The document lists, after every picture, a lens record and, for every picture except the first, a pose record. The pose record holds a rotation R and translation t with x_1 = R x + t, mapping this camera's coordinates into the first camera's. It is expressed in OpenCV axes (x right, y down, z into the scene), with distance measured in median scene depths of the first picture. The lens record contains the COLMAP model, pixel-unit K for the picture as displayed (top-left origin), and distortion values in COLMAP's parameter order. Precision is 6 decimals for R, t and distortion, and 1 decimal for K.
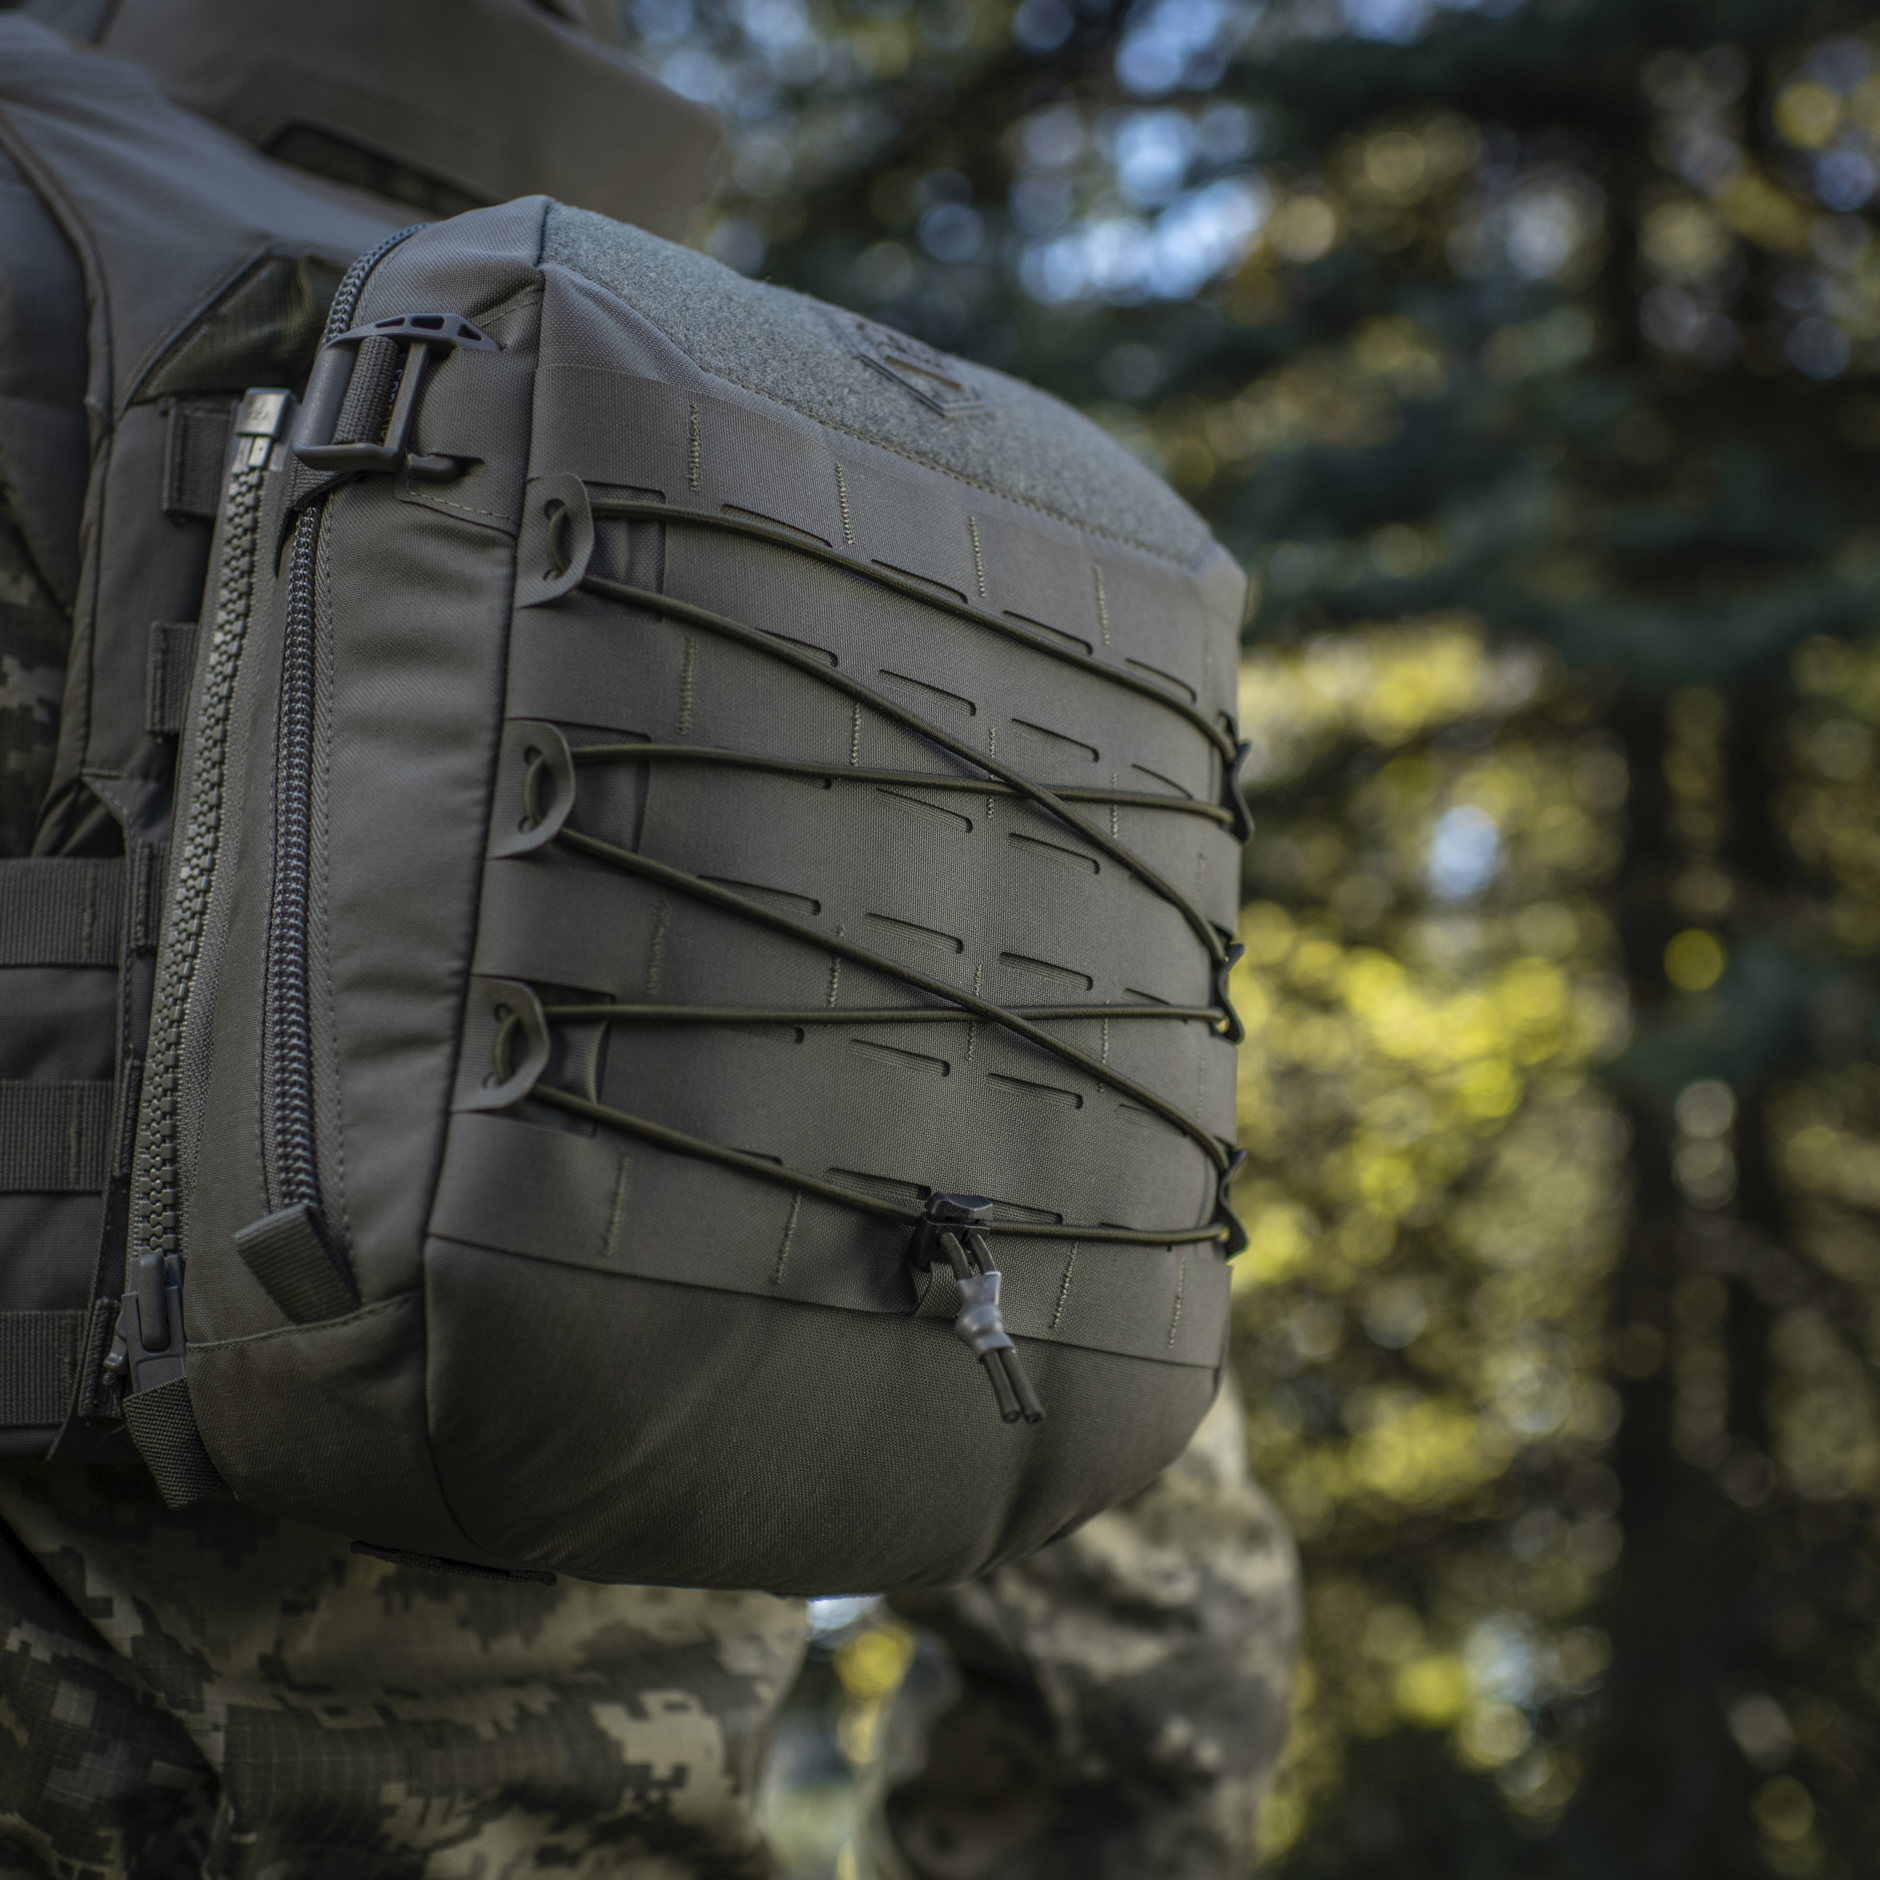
lens RADIAL K [[3125.3, 0, 937.8], [0, 3125.3, 1001.0], [0, 0, 1]] dist [-0.071913, -0.116809]
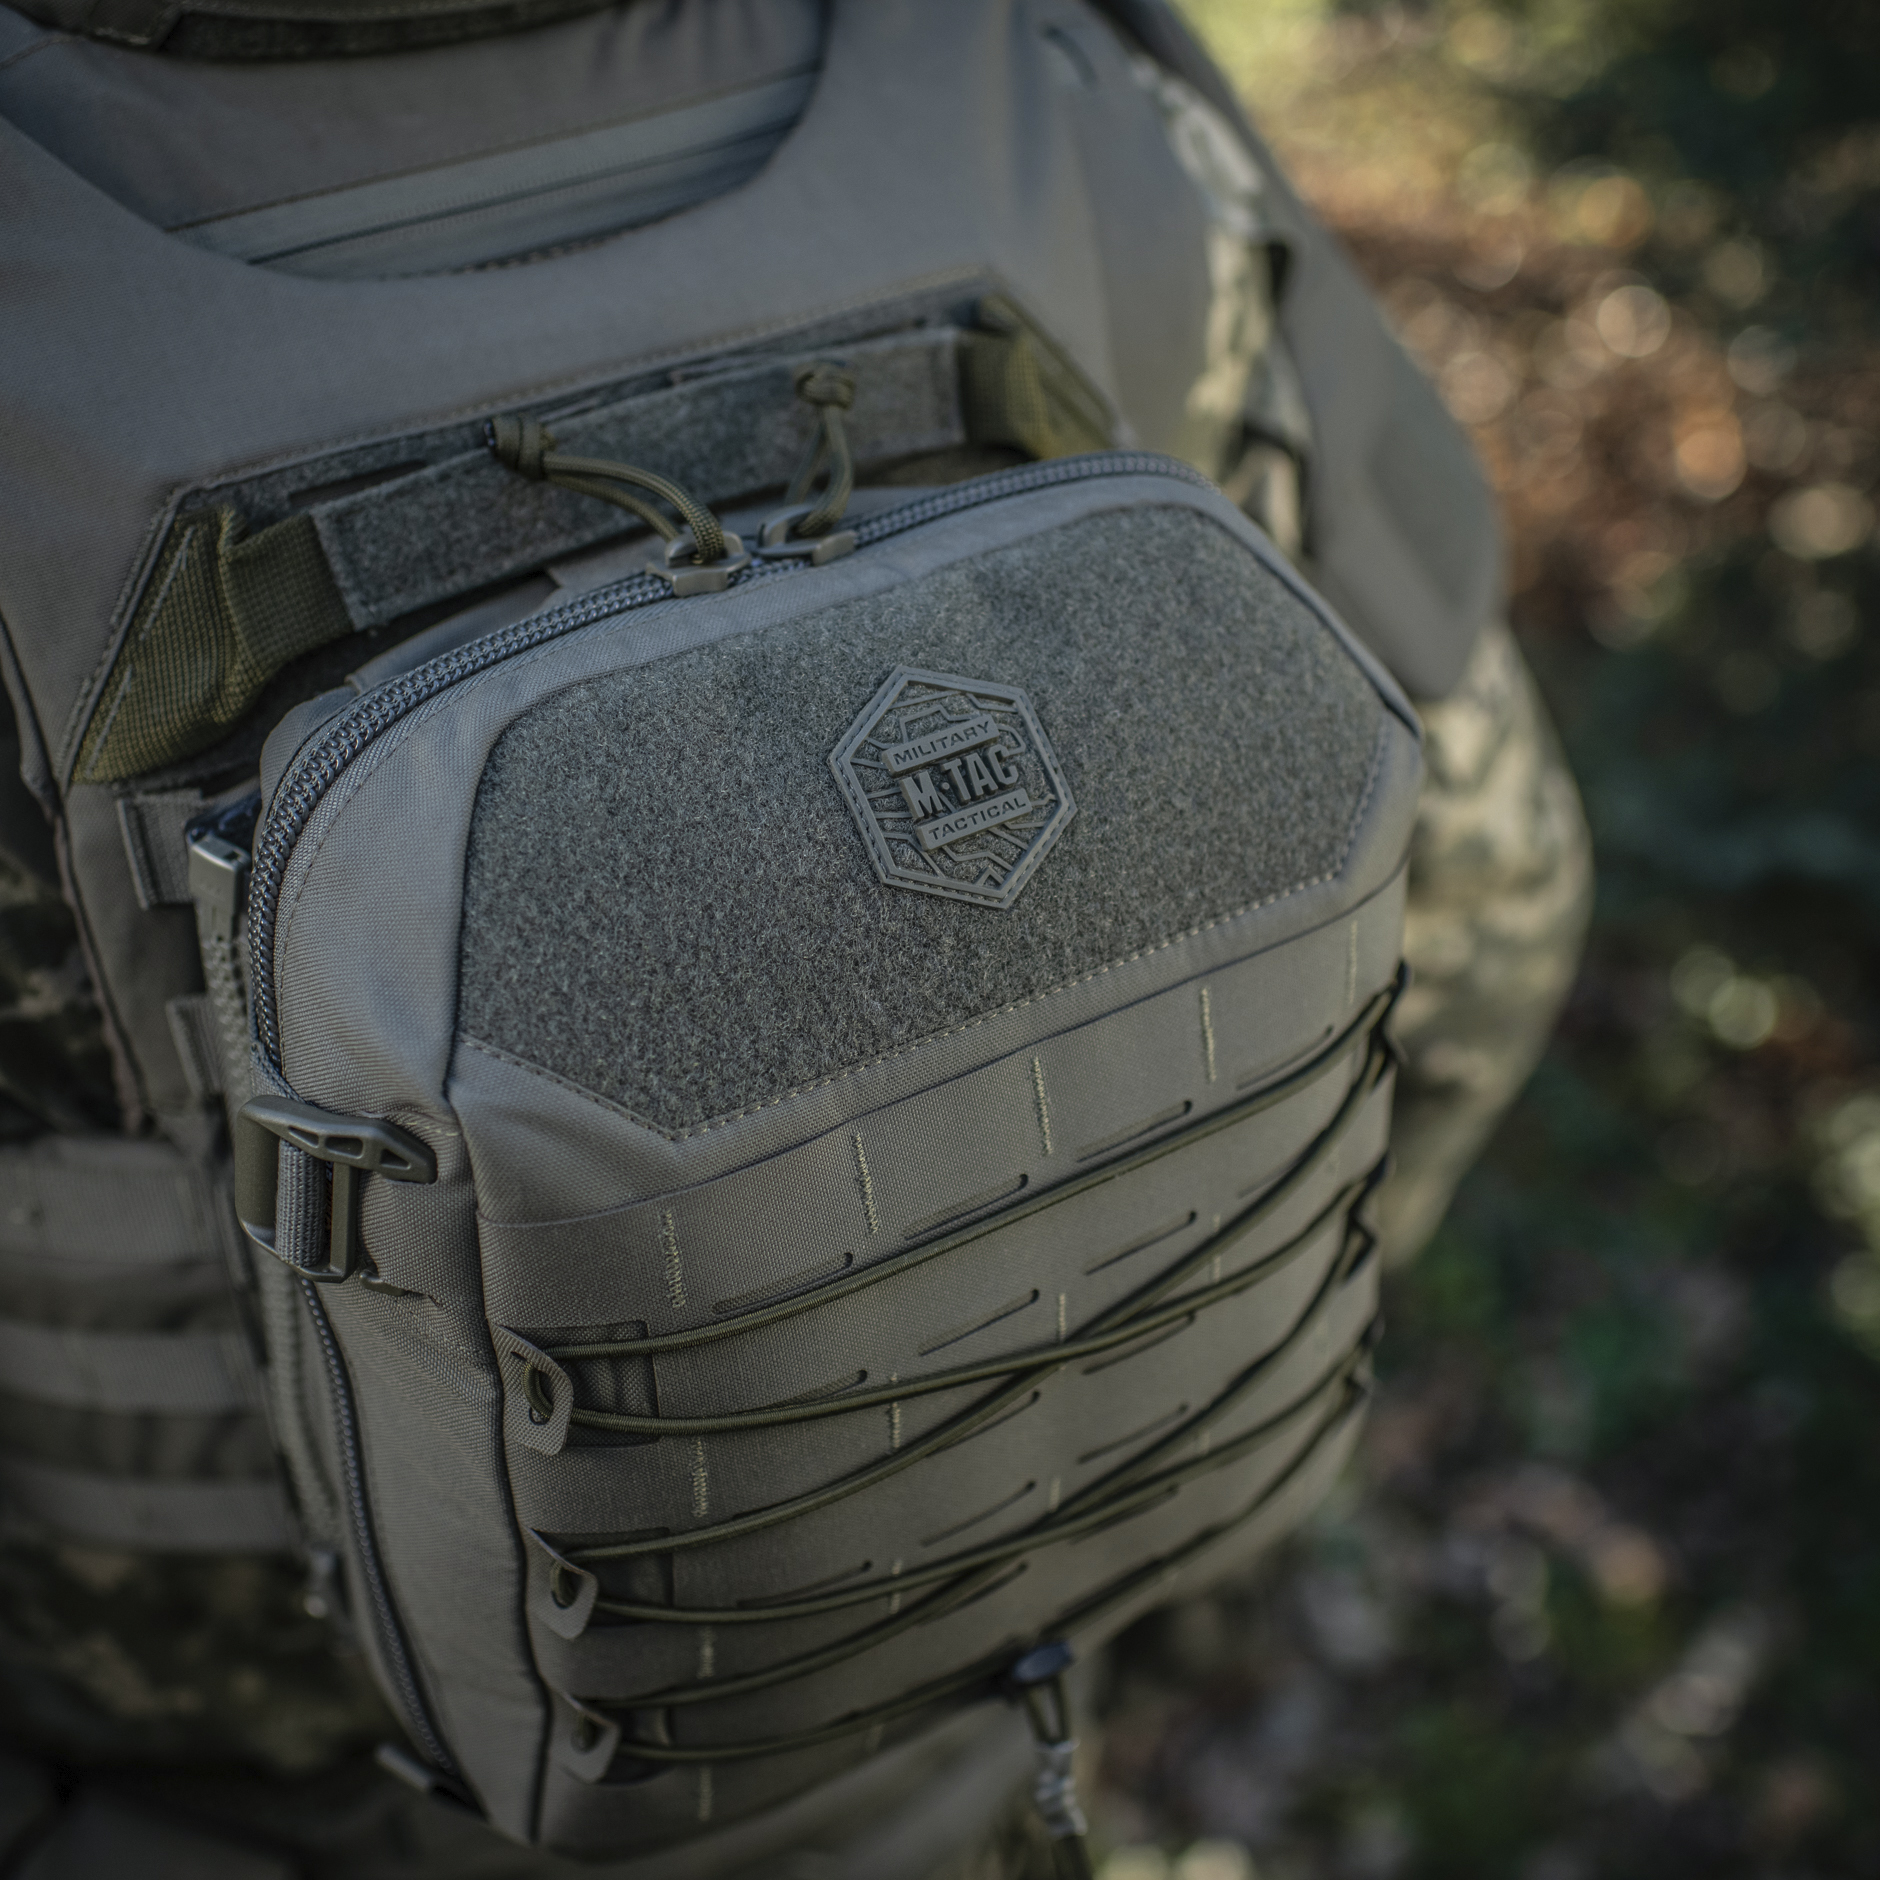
lens RADIAL K [[2902.1, 0, 1032.9], [0, 2902.1, 944.9], [0, 0, 1]] dist [-0.115558, -0.075221]
pose [[0.988876, 0.041218, -0.142921, 0.133055], [0.078043, 0.674198, 0.734416, -0.819247], [0.126628, -0.737400, 0.663481, 0.537936]]
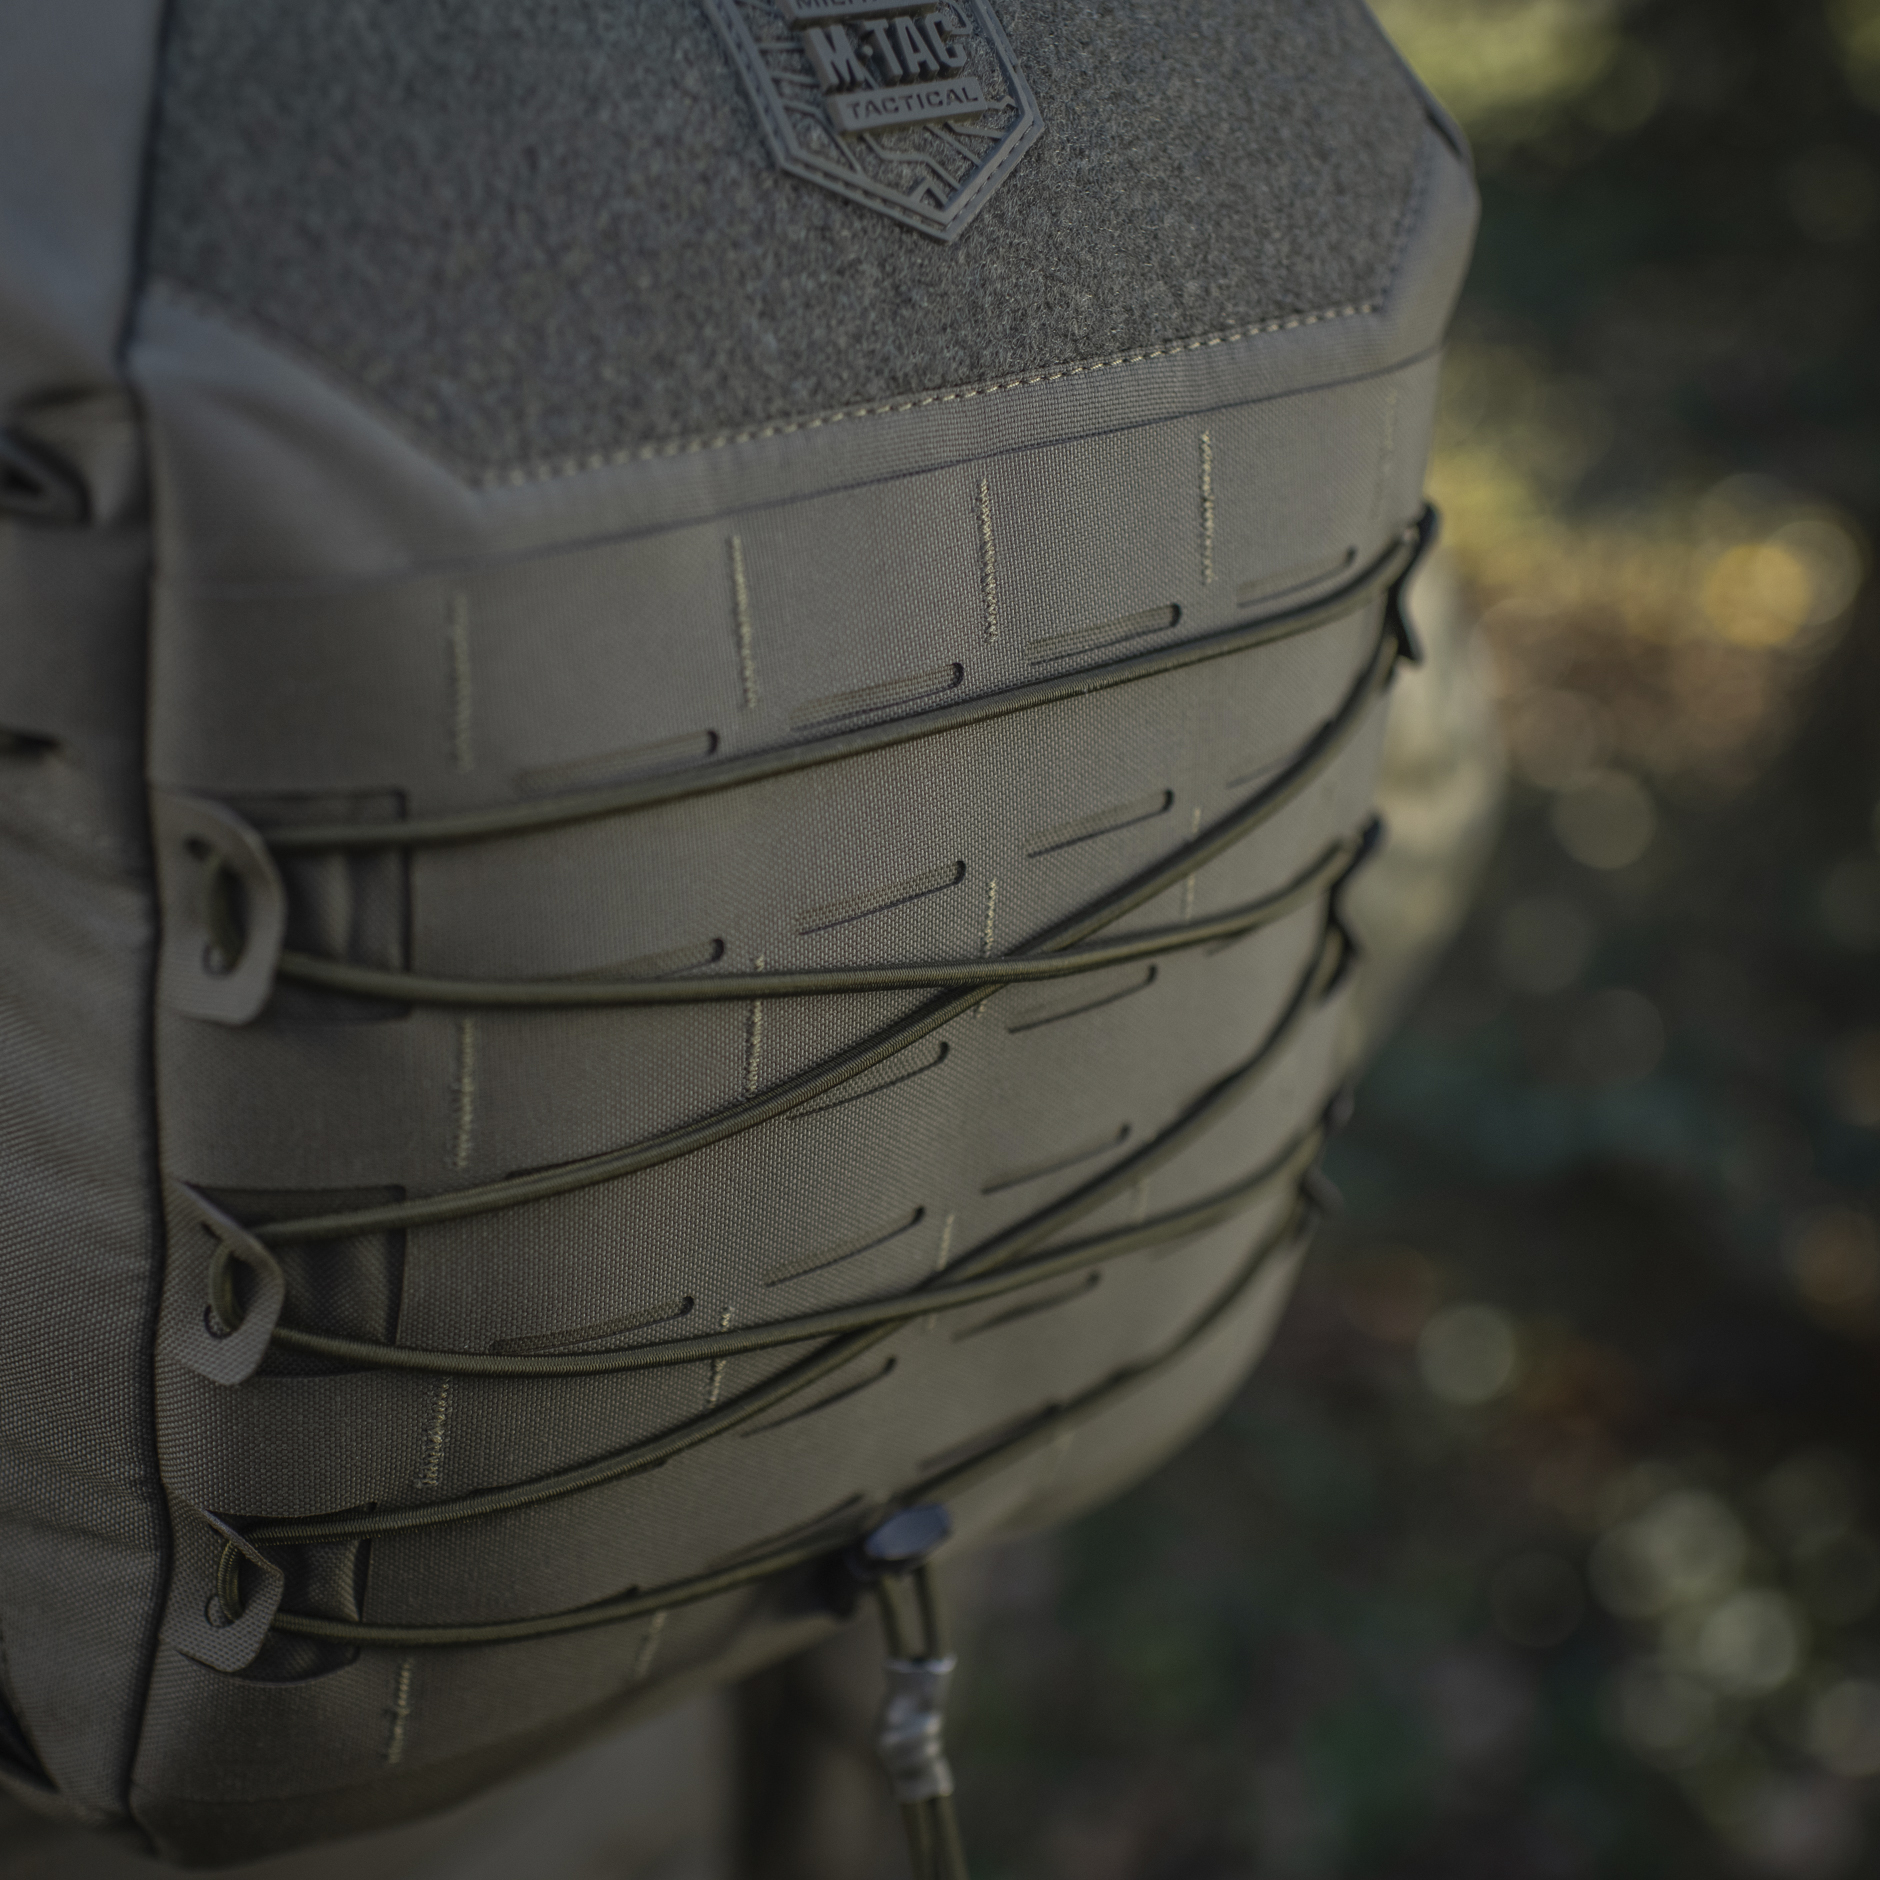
lens RADIAL K [[3398.6, 0, 939.8], [0, 3398.6, 1031.6], [0, 0, 1]] dist [-0.099939, -0.157926]
pose [[0.998915, 0.046561, -0.000063, 0.009338], [-0.034552, 0.742192, 0.669296, -0.531759], [0.031210, -0.668568, 0.742996, 0.515772]]
